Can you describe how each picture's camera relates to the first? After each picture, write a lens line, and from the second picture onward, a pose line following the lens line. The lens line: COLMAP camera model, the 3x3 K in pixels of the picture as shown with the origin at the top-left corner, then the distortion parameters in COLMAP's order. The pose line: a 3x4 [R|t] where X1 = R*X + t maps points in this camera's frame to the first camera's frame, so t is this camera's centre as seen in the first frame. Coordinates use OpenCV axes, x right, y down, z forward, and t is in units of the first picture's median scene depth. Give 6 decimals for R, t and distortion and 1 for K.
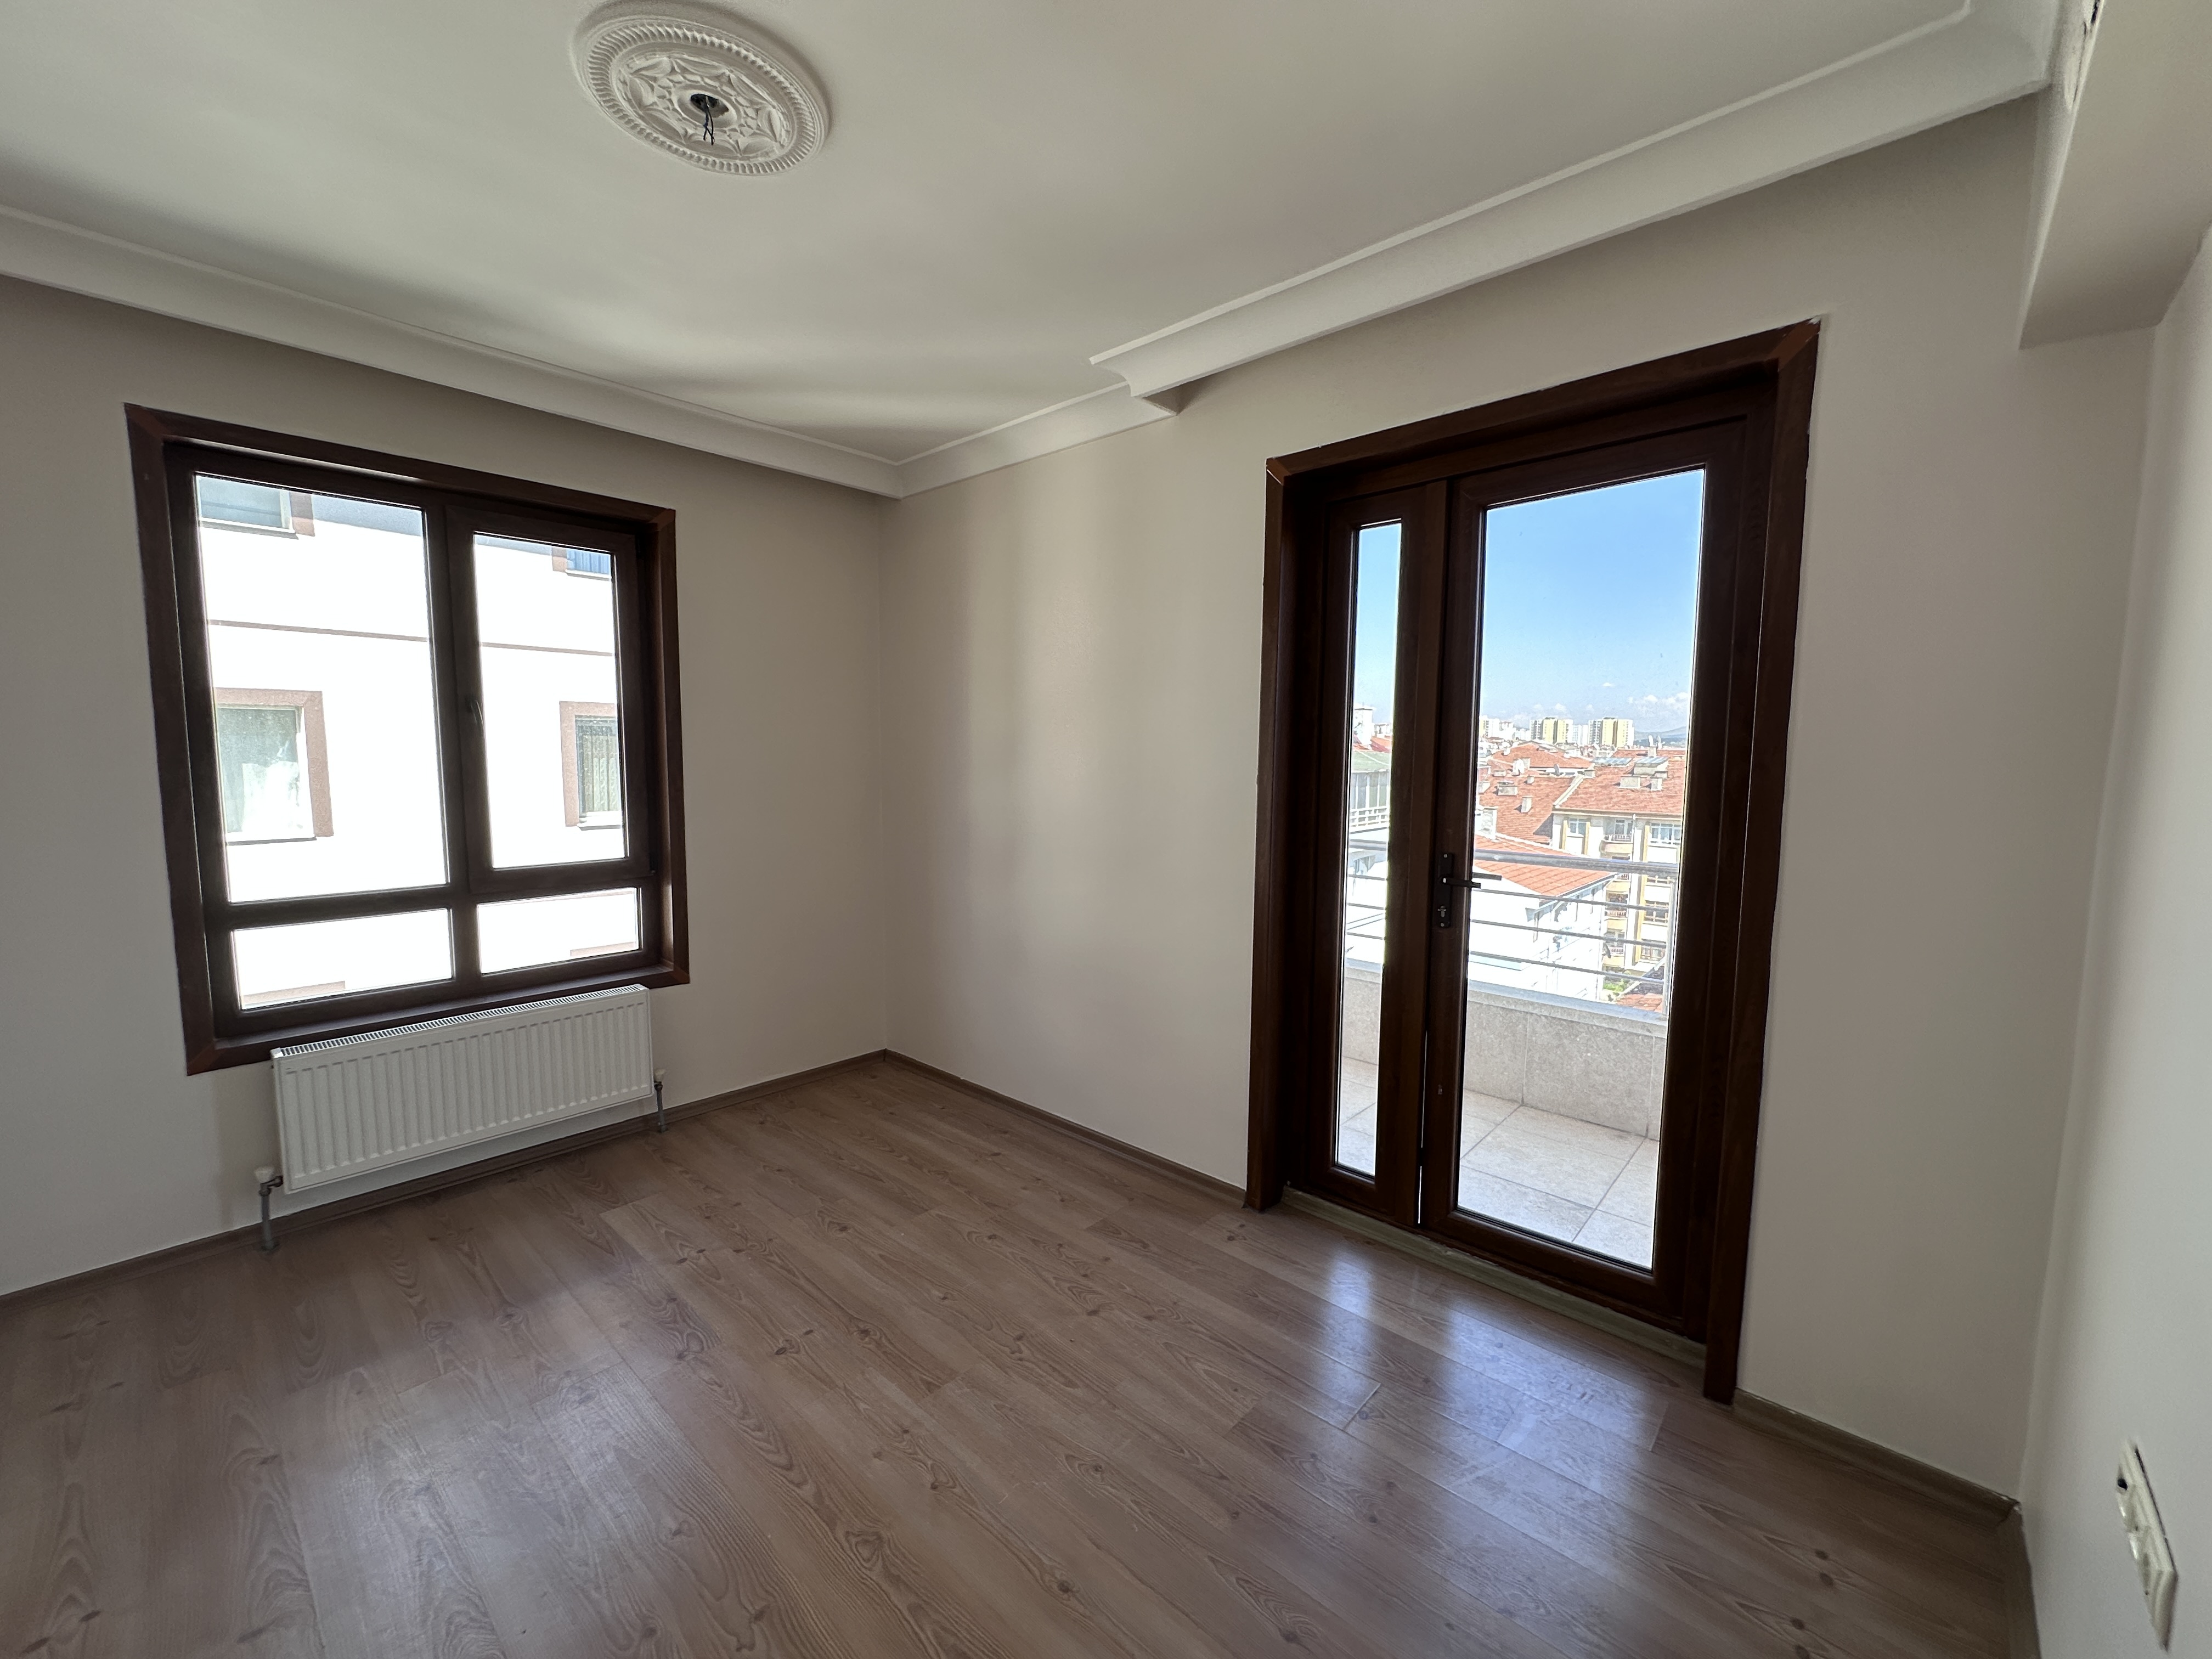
lens RADIAL K [[883.0, 0, 1110.0], [0, 883.0, 823.9], [0, 0, 1]] dist [-0.004836, 0.000897]
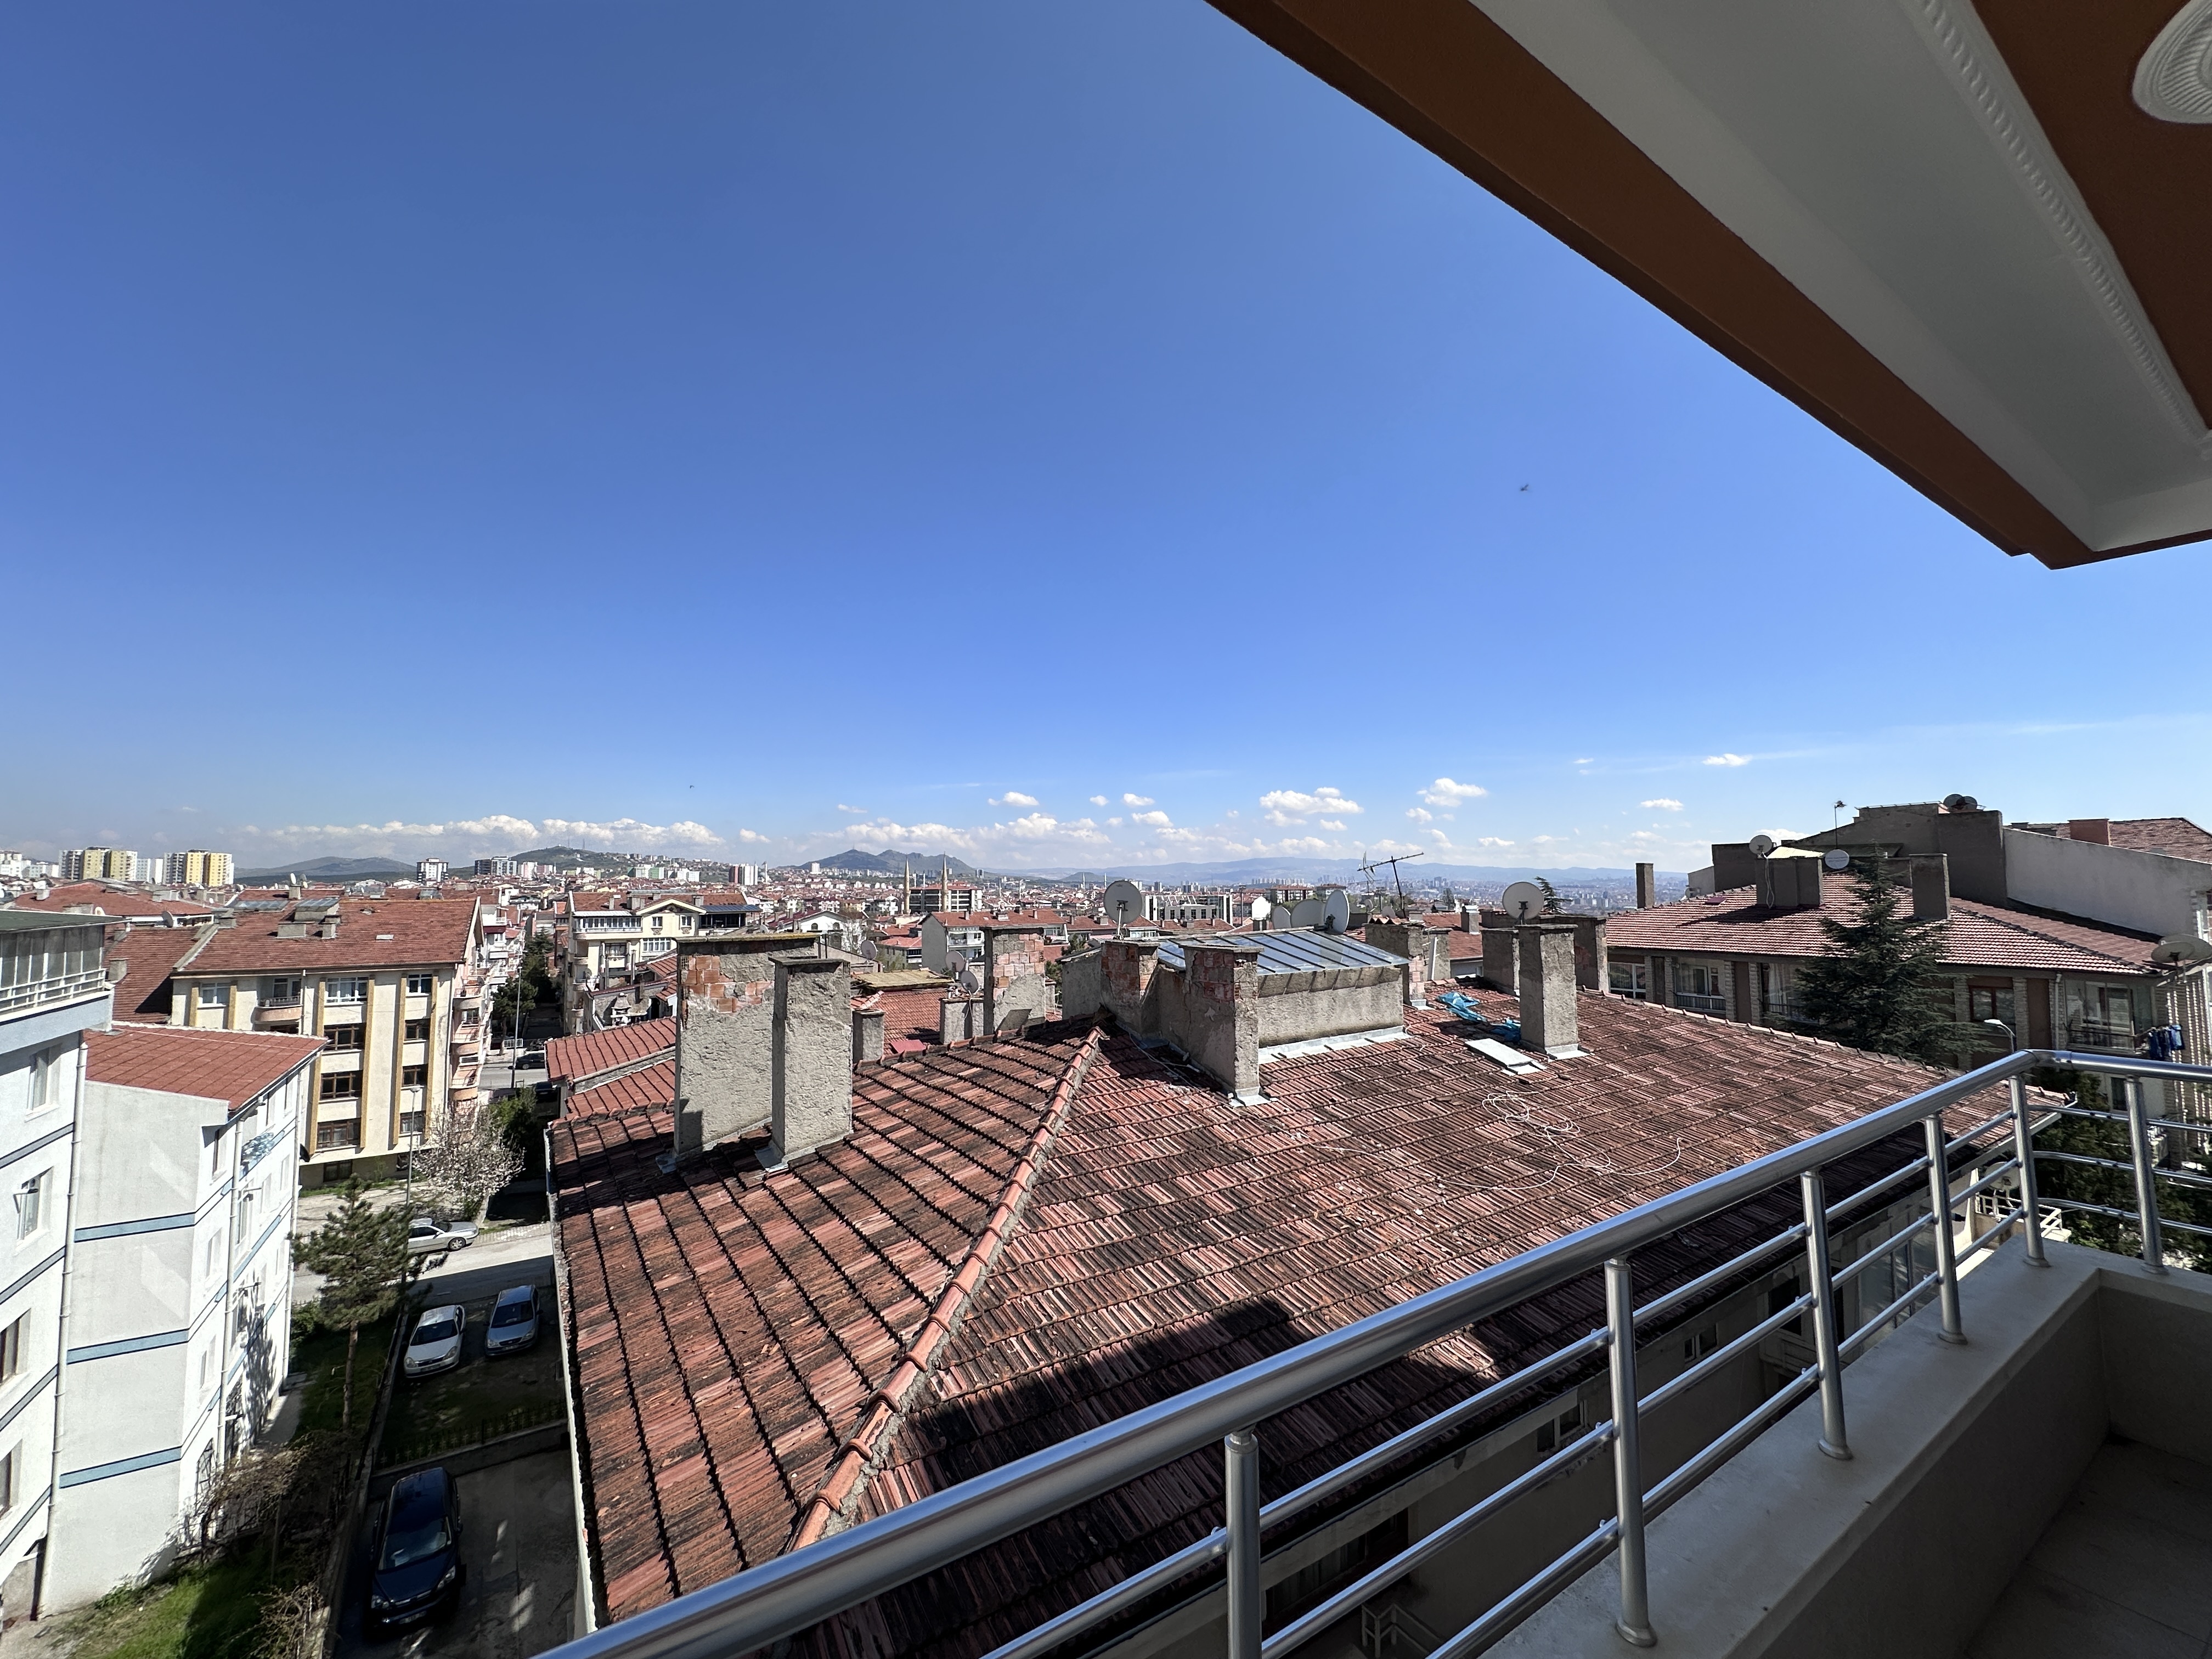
lens RADIAL K [[883.0, 0, 1092.8], [0, 883.0, 826.3], [0, 0, 1]] dist [-0.004836, 0.000897]
pose [[0.256259, 0.057071, 0.964922, -0.006454], [0.091015, 0.992396, -0.082868, -0.005813], [-0.962314, 0.109058, 0.249115, 0.054133]]
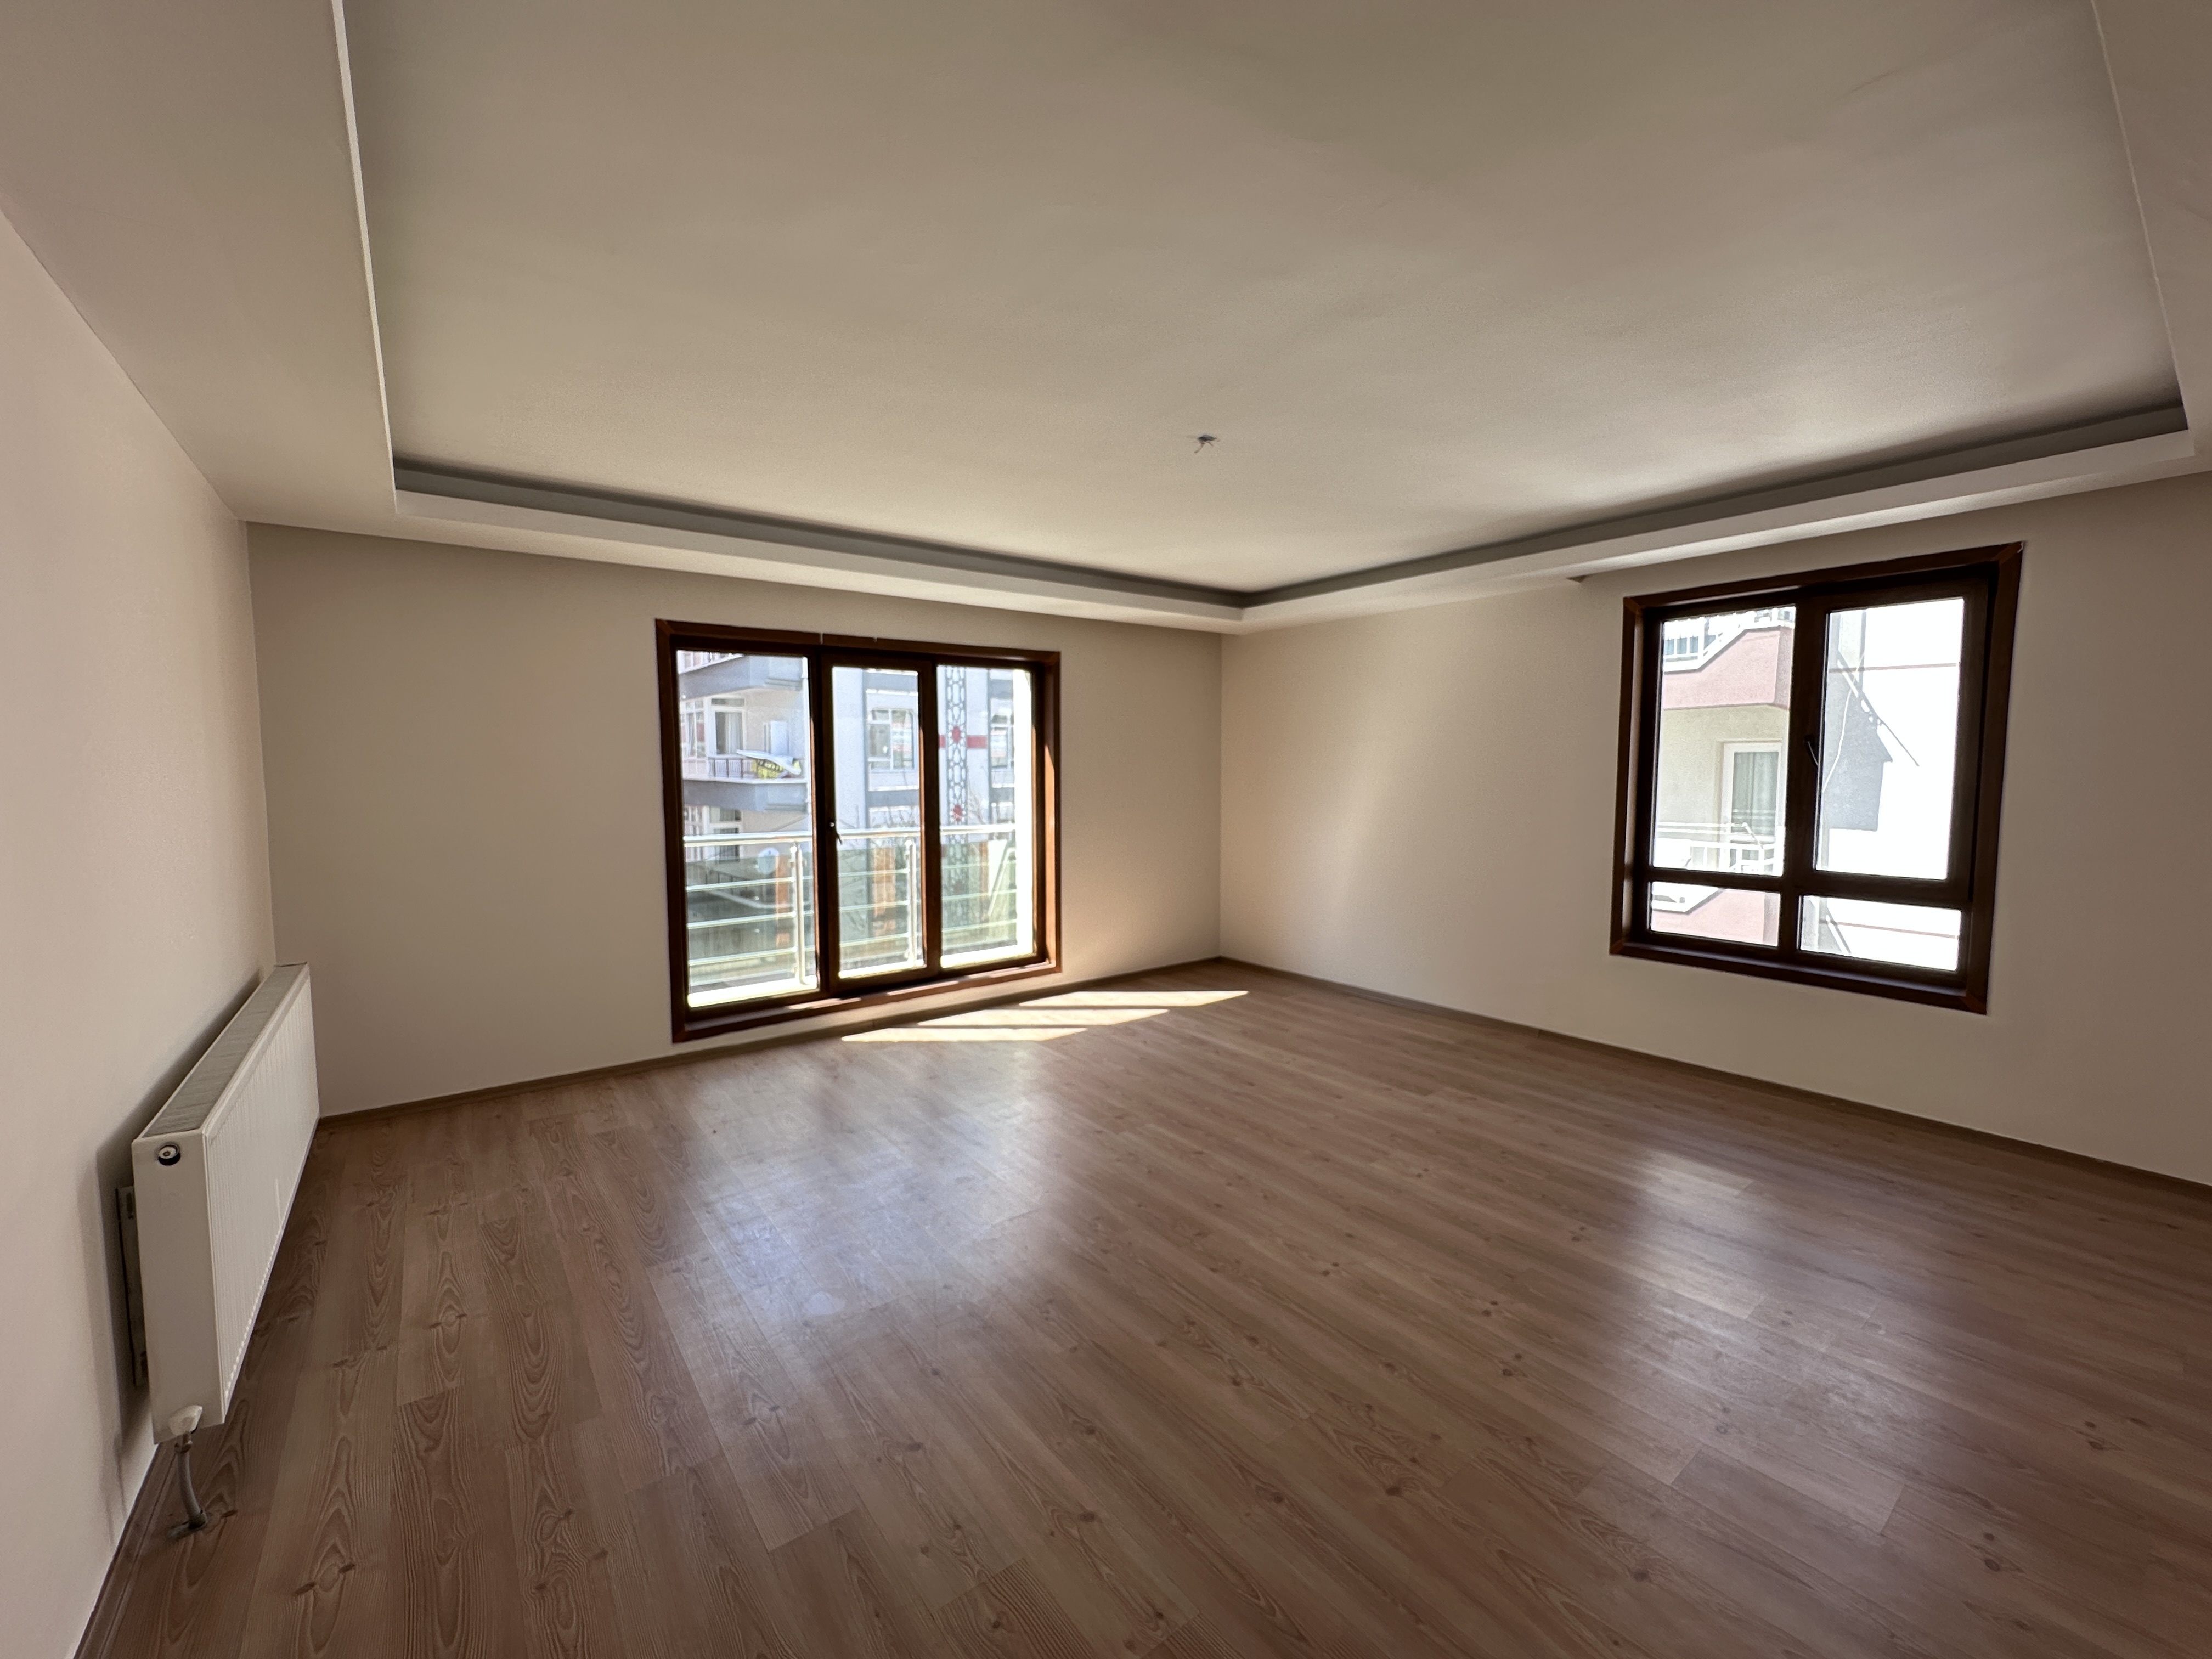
lens RADIAL K [[883.0, 0, 1105.2], [0, 883.0, 828.0], [0, 0, 1]] dist [-0.004836, 0.000897]
pose [[-0.181277, 0.066963, -0.981150, 0.769402], [-0.077987, 0.993558, 0.082219, -0.036841], [0.980335, 0.091422, -0.174887, 0.211049]]
